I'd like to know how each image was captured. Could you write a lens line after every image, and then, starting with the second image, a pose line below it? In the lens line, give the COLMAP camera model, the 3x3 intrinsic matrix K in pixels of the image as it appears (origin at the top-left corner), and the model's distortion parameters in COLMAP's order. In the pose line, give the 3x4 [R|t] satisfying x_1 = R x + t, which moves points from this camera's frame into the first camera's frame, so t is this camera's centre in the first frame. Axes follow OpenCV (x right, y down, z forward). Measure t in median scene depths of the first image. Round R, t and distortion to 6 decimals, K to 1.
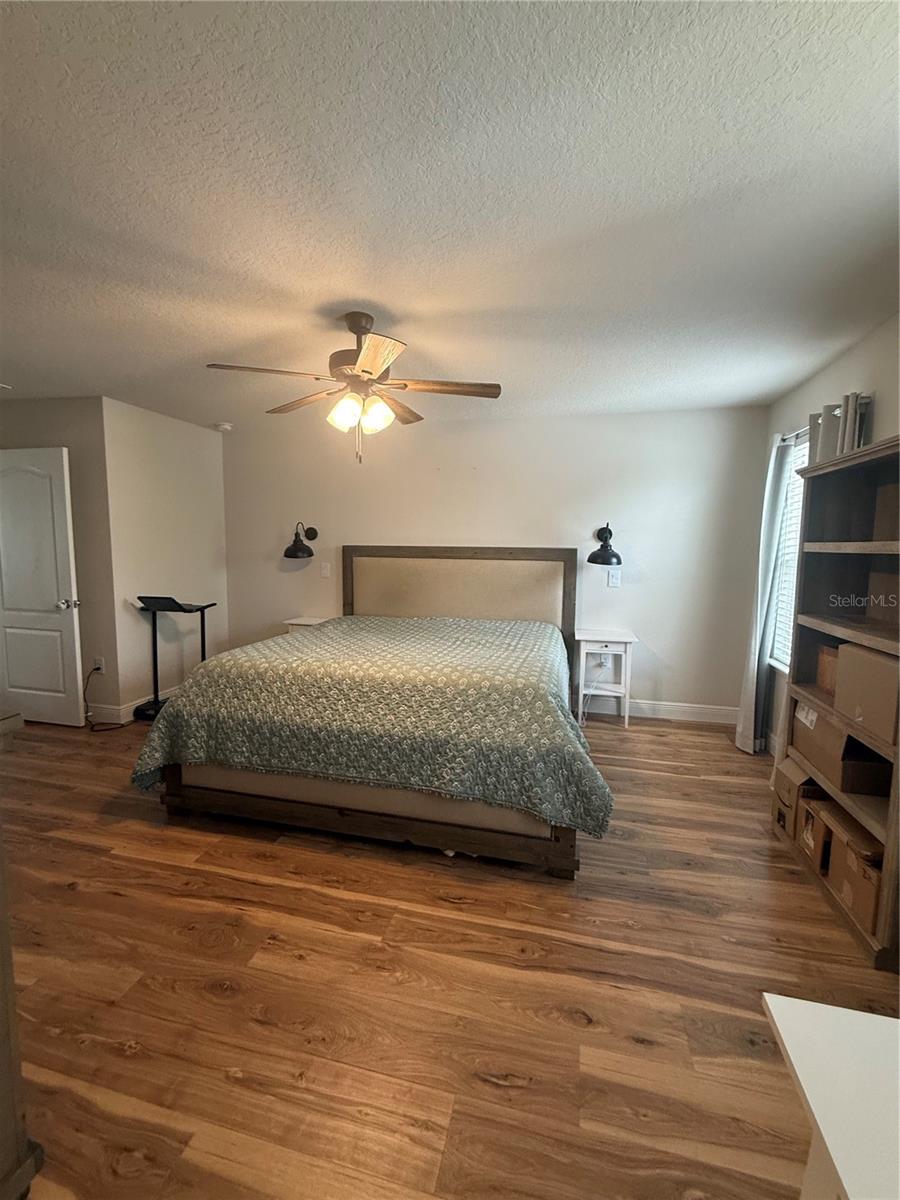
lens RADIAL K [[505.0, 0, 454.9], [0, 505.0, 601.1], [0, 0, 1]] dist [-0.002088, 0.000607]
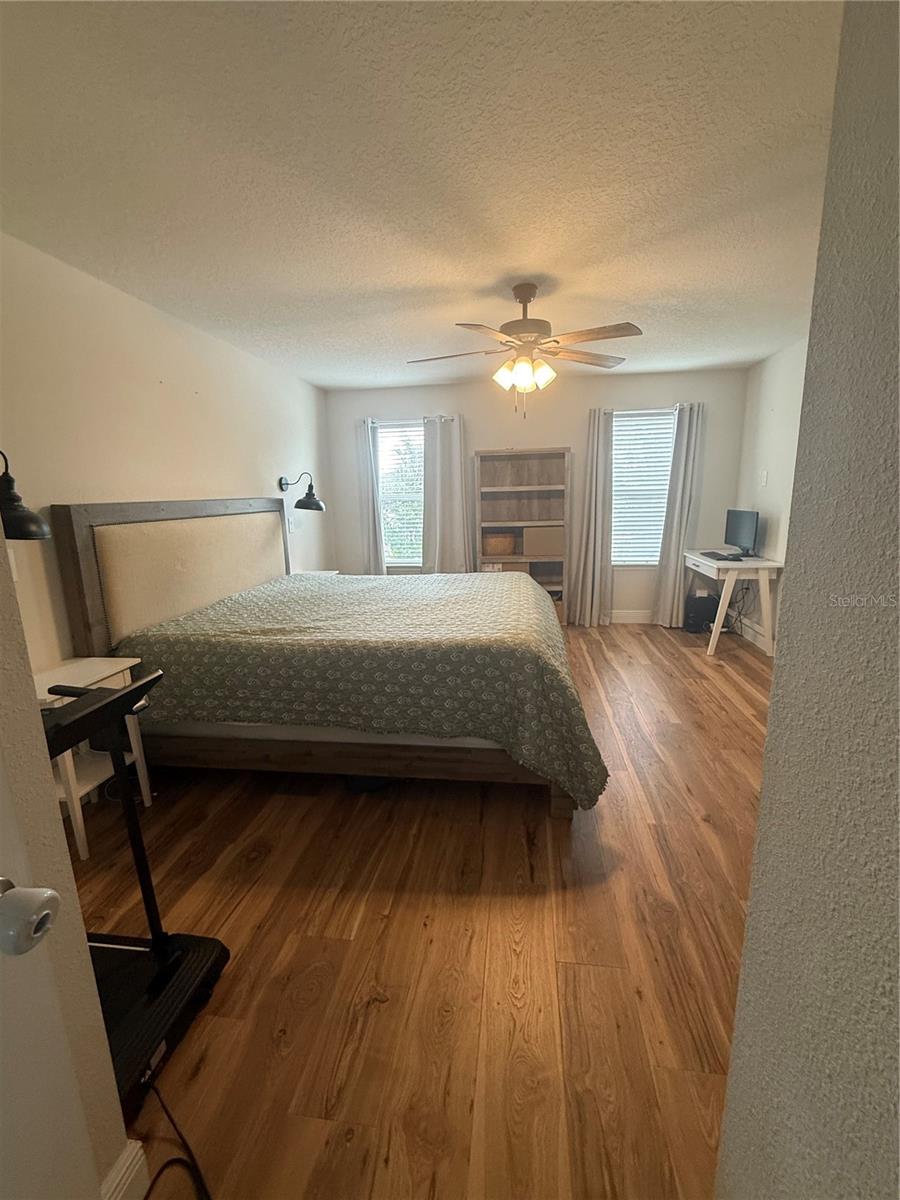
lens RADIAL K [[505.0, 0, 448.2], [0, 505.0, 598.2], [0, 0, 1]] dist [-0.002088, 0.000607]
pose [[-0.088759, -0.213505, 0.972902, -1.429696], [0.135167, 0.965140, 0.224133, -0.160769], [-0.986839, 0.151398, -0.056806, 1.330978]]
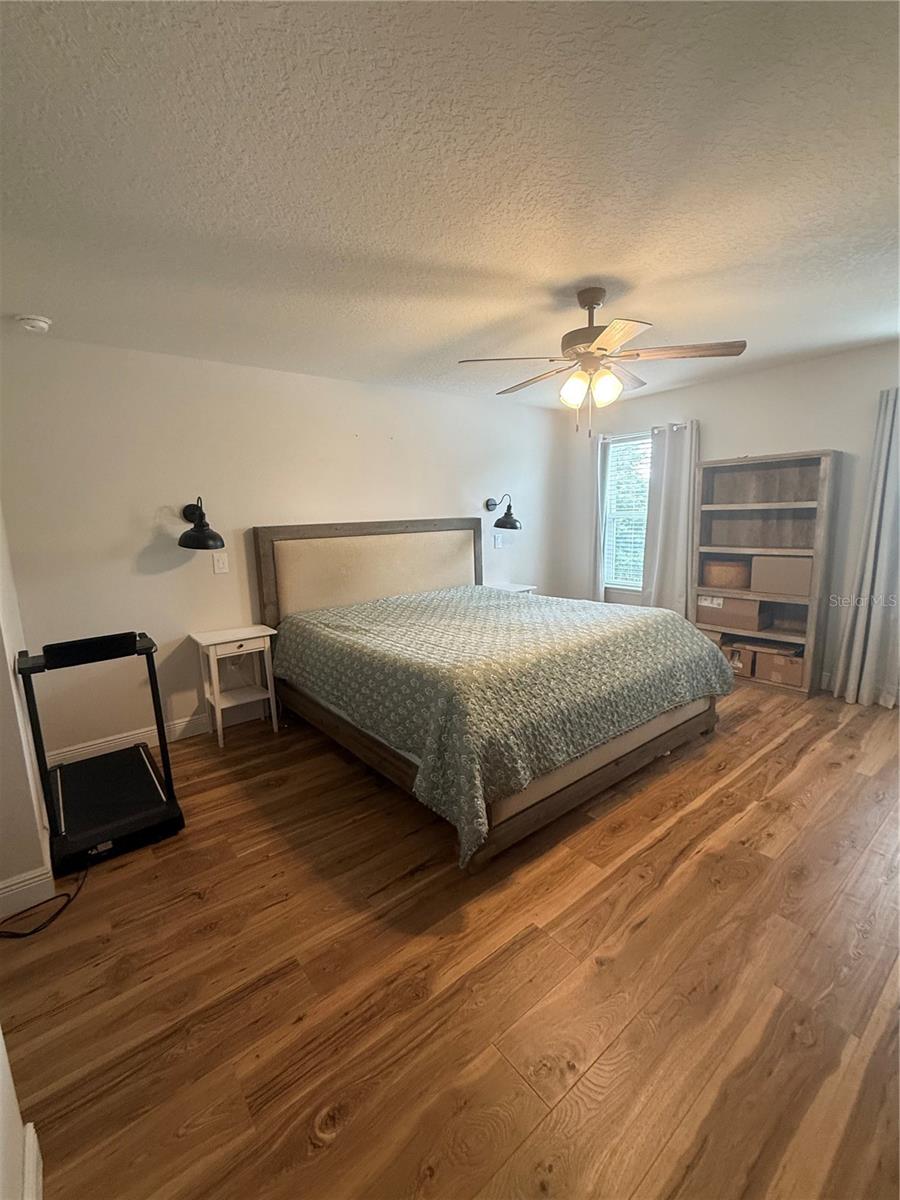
lens RADIAL K [[505.0, 0, 453.1], [0, 505.0, 598.9], [0, 0, 1]] dist [-0.002088, 0.000607]
pose [[0.615613, -0.164870, 0.770609, -1.243496], [0.126274, 0.985872, 0.110050, -0.097444], [-0.777866, 0.029560, 0.627735, 0.587211]]
